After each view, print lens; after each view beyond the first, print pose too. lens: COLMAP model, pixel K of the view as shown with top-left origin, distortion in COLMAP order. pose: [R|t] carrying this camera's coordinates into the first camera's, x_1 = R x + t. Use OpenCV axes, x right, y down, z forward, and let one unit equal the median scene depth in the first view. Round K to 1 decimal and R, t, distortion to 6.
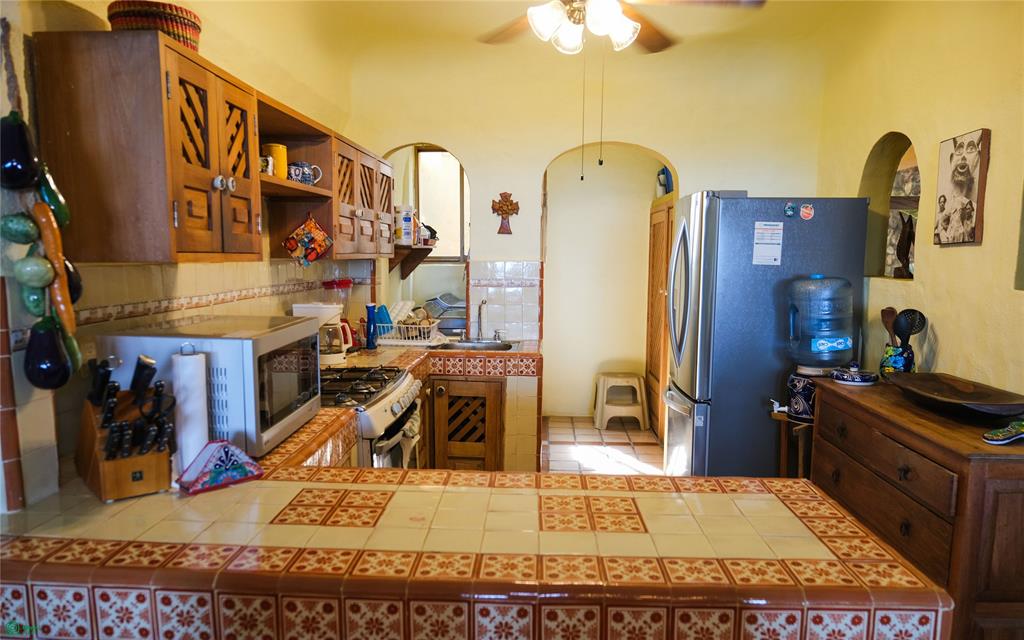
lens RADIAL K [[704.0, 0, 511.8], [0, 704.0, 326.5], [0, 0, 1]] dist [-0.024539, 0.001667]
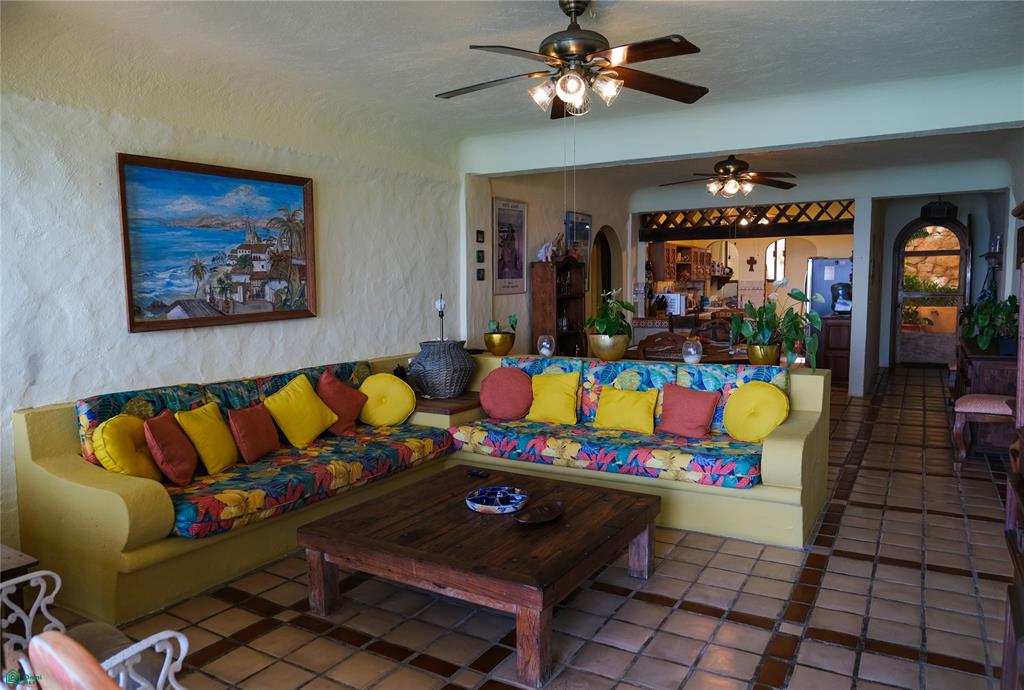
lens RADIAL K [[703.3, 0, 510.2], [0, 703.3, 346.0], [0, 0, 1]] dist [0.002563, 0.000837]
pose [[0.885243, 0.027579, -0.464310, 0.554813], [-0.032724, 0.999460, -0.003025, 0.256406], [0.463976, 0.017871, 0.885668, -2.387464]]
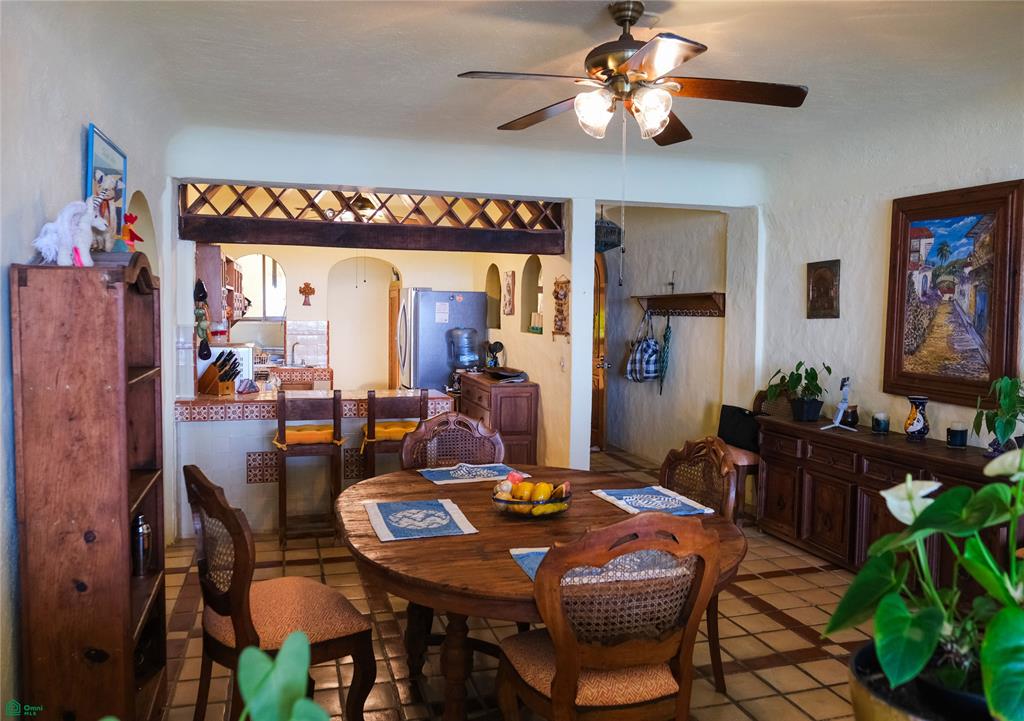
lens RADIAL K [[753.7, 0, 509.6], [0, 753.7, 361.1], [0, 0, 1]] dist [-0.006856, -0.000020]
pose [[0.941399, -0.016344, 0.336899, -0.210547], [0.028736, 0.999080, -0.031830, 0.104610], [-0.336069, 0.039646, 0.941003, -1.187145]]
